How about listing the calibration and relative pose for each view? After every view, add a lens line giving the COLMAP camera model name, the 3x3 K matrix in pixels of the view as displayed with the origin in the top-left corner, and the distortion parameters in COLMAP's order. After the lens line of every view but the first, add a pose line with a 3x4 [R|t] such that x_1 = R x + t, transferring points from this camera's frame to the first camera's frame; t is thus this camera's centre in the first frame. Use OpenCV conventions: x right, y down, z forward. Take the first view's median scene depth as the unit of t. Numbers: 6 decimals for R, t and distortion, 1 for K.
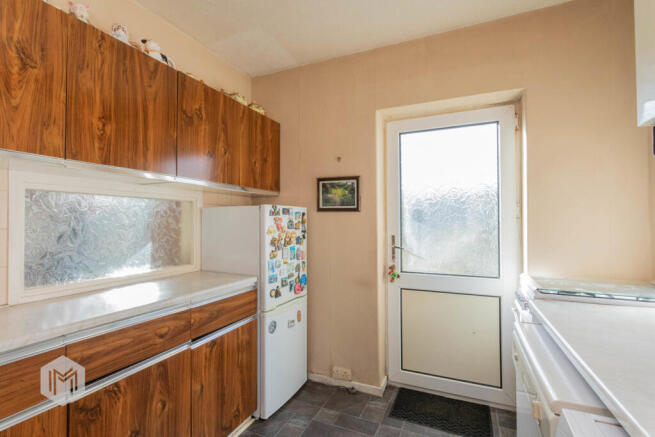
lens RADIAL K [[317.0, 0, 325.9], [0, 317.0, 215.5], [0, 0, 1]] dist [0.000092, 0.000039]
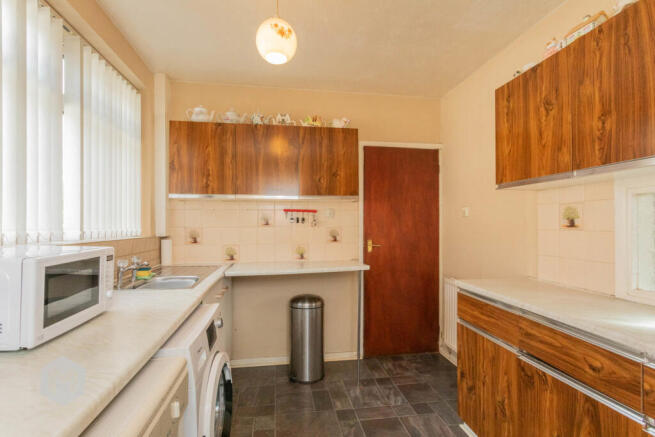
lens RADIAL K [[317.0, 0, 326.9], [0, 317.0, 222.0], [0, 0, 1]] dist [0.000092, 0.000039]
pose [[-0.840463, 0.003879, -0.541854, 0.502234], [0.020411, 0.999491, -0.024503, 0.014207], [0.541484, -0.031653, -0.840115, 1.356848]]
